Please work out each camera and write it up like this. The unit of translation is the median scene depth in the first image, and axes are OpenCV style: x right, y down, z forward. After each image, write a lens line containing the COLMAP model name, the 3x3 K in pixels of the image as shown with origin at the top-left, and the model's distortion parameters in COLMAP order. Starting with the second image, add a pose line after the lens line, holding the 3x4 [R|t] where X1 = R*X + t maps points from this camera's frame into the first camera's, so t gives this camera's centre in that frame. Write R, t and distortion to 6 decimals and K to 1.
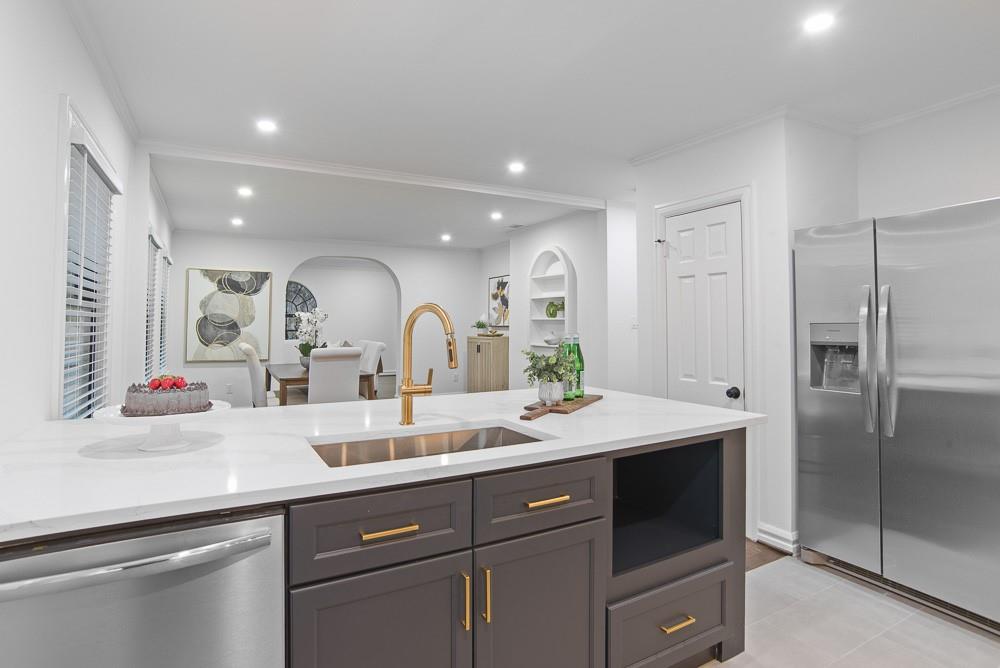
lens RADIAL K [[511.5, 0, 498.1], [0, 511.5, 330.1], [0, 0, 1]] dist [0.001155, 0.000122]
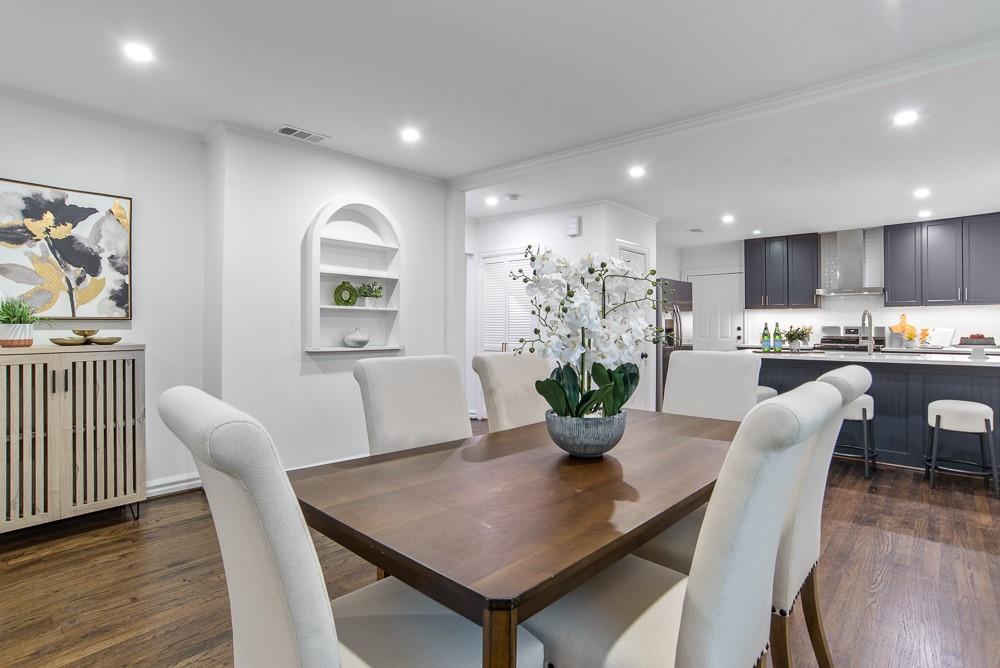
lens RADIAL K [[511.5, 0, 496.7], [0, 511.5, 330.6], [0, 0, 1]] dist [0.001155, 0.000122]
pose [[-0.301598, -0.003375, 0.953429, -0.464050], [0.014342, 0.999865, 0.008076, 0.002848], [-0.953327, 0.016109, -0.301509, 0.821660]]
